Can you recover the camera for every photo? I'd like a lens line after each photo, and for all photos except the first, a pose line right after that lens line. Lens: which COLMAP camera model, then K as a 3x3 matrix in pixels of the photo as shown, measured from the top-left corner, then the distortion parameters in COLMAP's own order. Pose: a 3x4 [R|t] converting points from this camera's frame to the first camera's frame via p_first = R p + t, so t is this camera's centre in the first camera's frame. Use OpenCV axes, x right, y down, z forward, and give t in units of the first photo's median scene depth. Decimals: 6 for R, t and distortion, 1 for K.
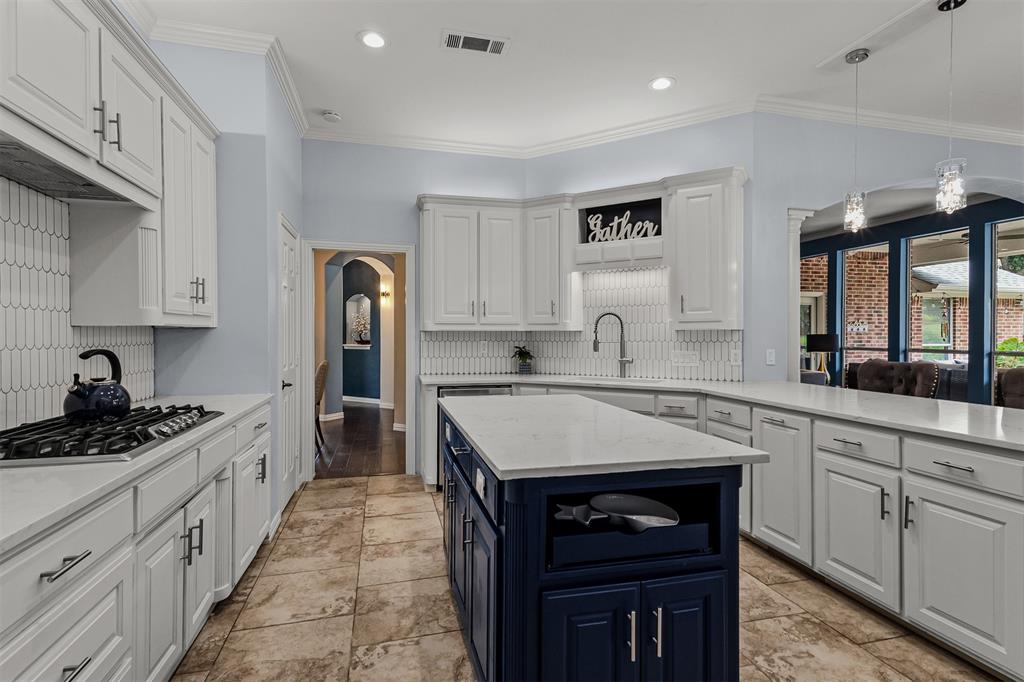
lens RADIAL K [[470.3, 0, 509.3], [0, 470.3, 337.4], [0, 0, 1]] dist [0.034178, 0.000609]
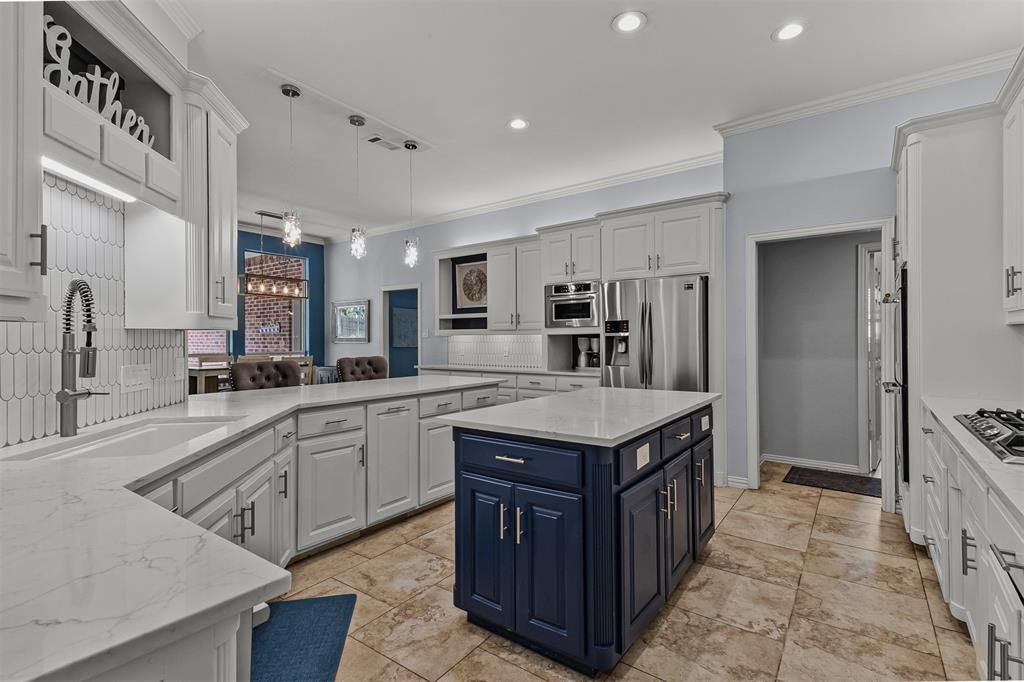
lens RADIAL K [[474.9, 0, 516.5], [0, 474.9, 340.1], [0, 0, 1]] dist [0.028224, -0.005922]
pose [[-0.628138, 0.002806, 0.778097, -0.653812], [0.013274, 0.999887, 0.007110, -0.000821], [-0.777988, 0.014795, -0.628104, 1.759913]]
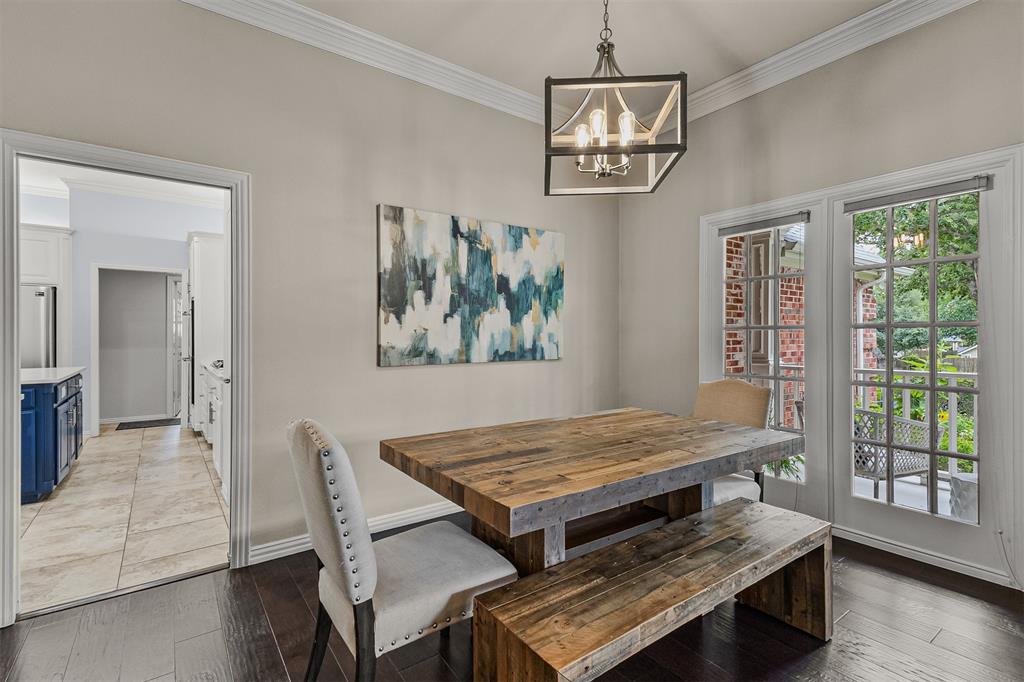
lens RADIAL K [[474.9, 0, 518.4], [0, 474.9, 332.5], [0, 0, 1]] dist [0.028224, -0.005922]
pose [[-0.932298, 0.001816, -0.361687, -1.005320], [0.000551, 0.999993, 0.003600, 0.000968], [0.361691, 0.003157, -0.932293, 3.211725]]
